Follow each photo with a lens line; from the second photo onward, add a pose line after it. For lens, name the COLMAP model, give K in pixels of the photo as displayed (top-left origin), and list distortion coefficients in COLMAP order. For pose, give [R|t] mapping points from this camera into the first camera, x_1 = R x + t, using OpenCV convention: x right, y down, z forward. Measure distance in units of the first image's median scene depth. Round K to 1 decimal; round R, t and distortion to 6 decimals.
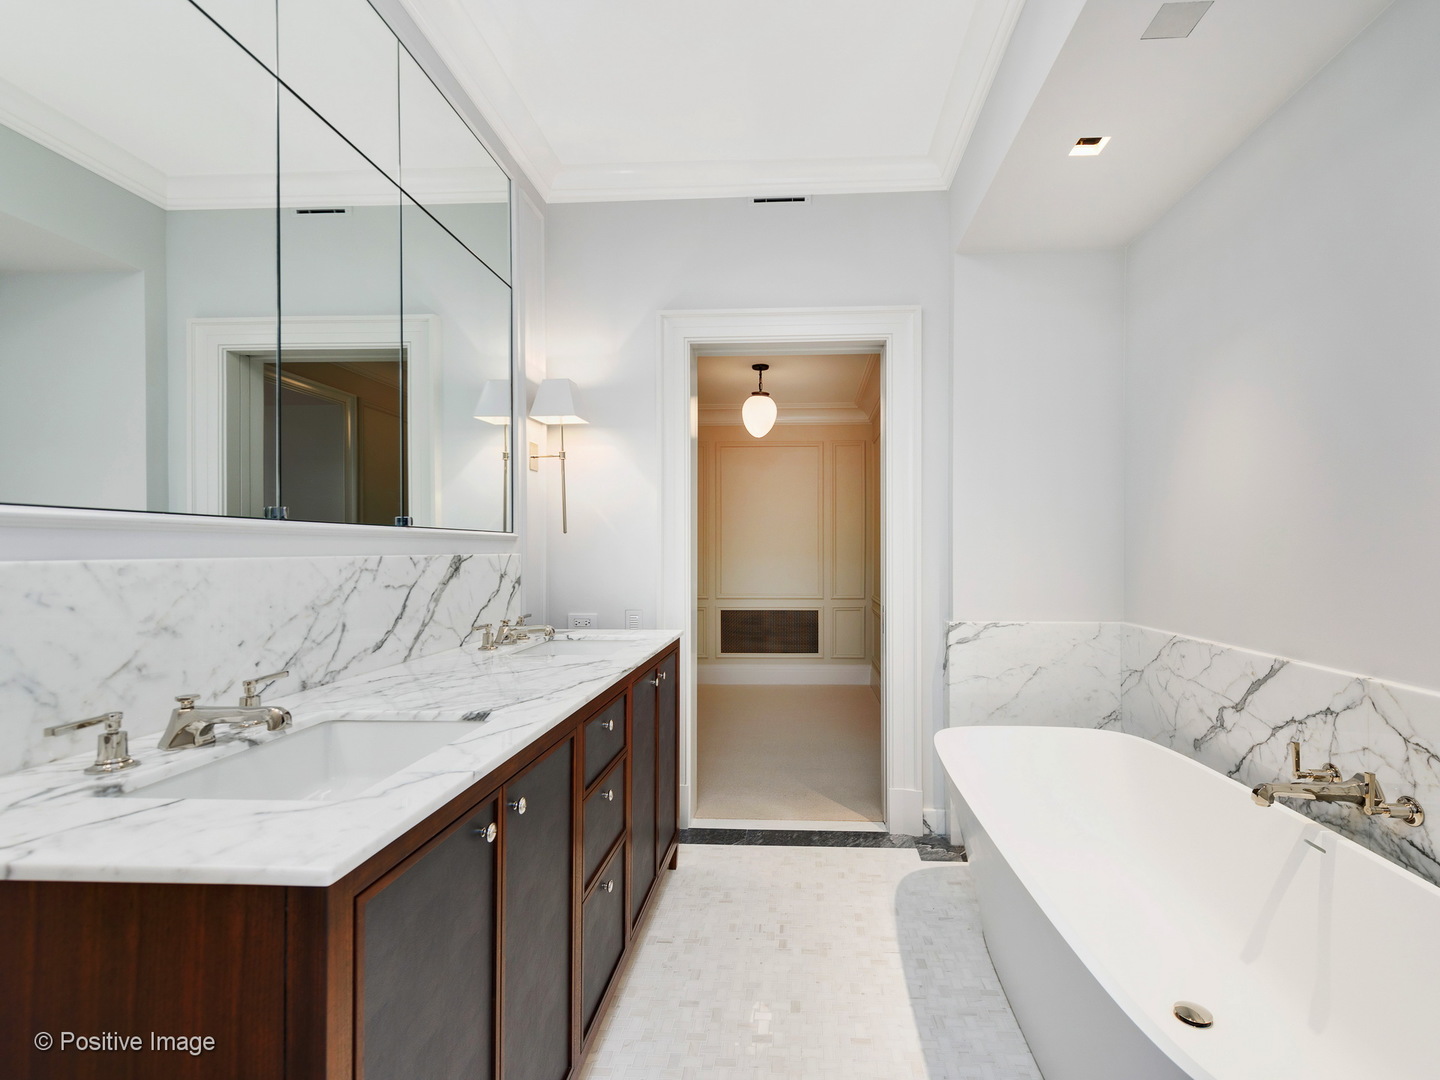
lens RADIAL K [[634.8, 0, 721.1], [0, 634.8, 560.3], [0, 0, 1]] dist [0.001196, -0.000997]
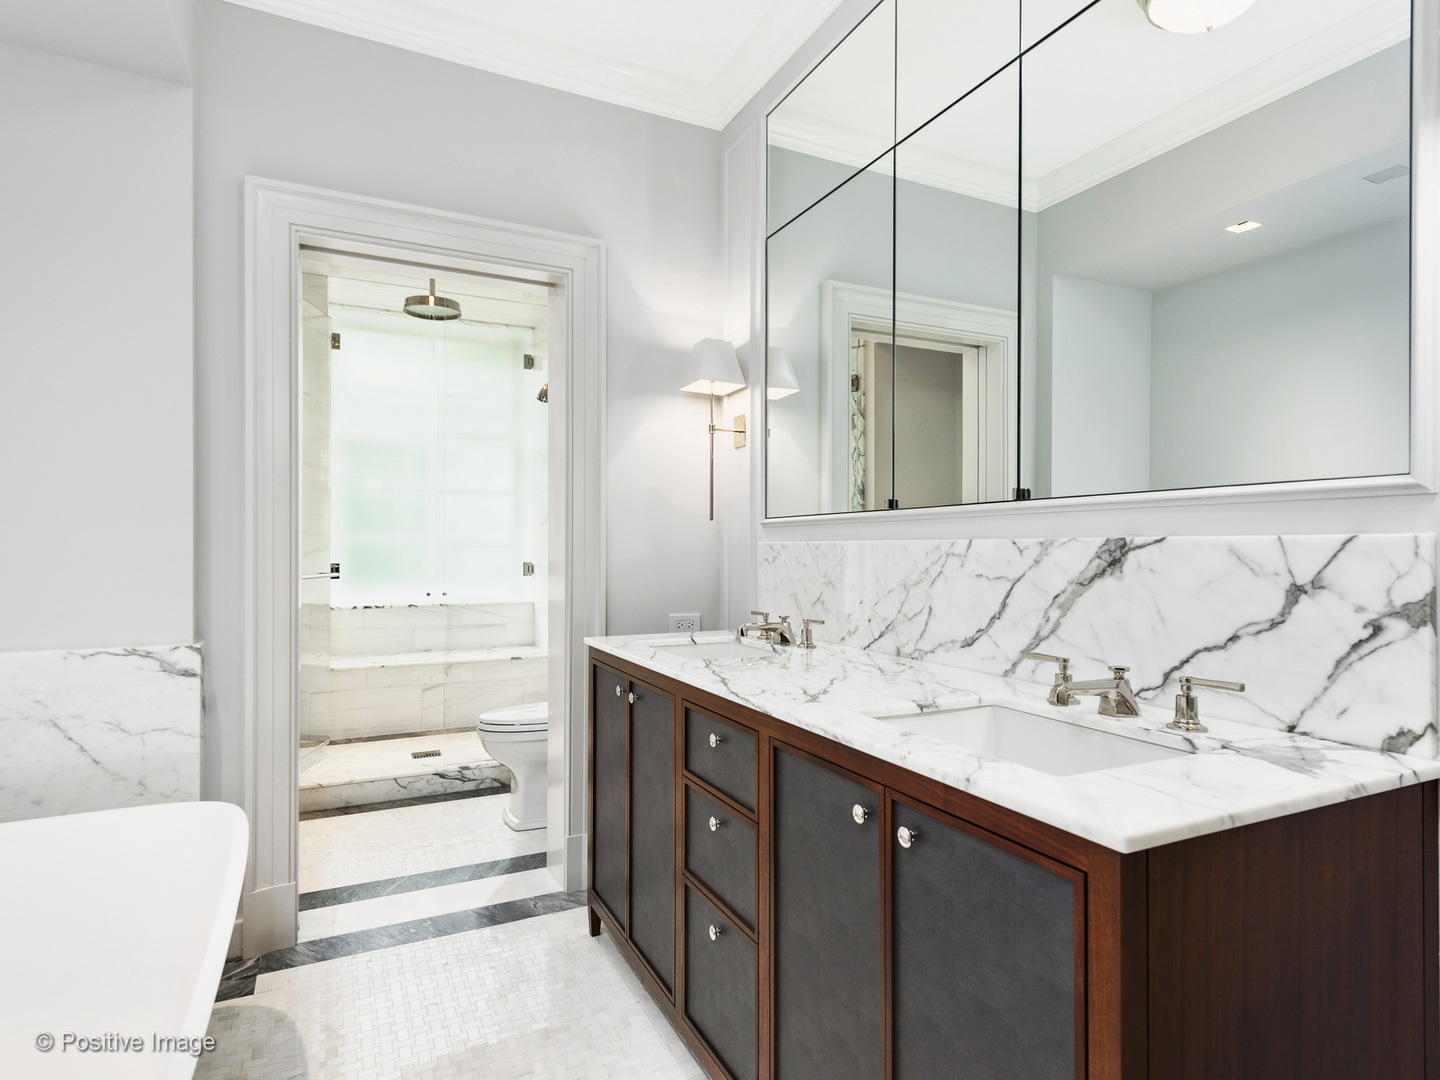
lens RADIAL K [[800.1, 0, 720.0], [0, 800.1, 540.0], [0, 0, 1]] dist [0.002434, -0.000403]
pose [[-0.835888, 0.000139, -0.548900, 0.361256], [-0.005020, 0.999956, 0.007898, -0.013572], [0.548877, 0.009357, -0.835851, 1.791760]]
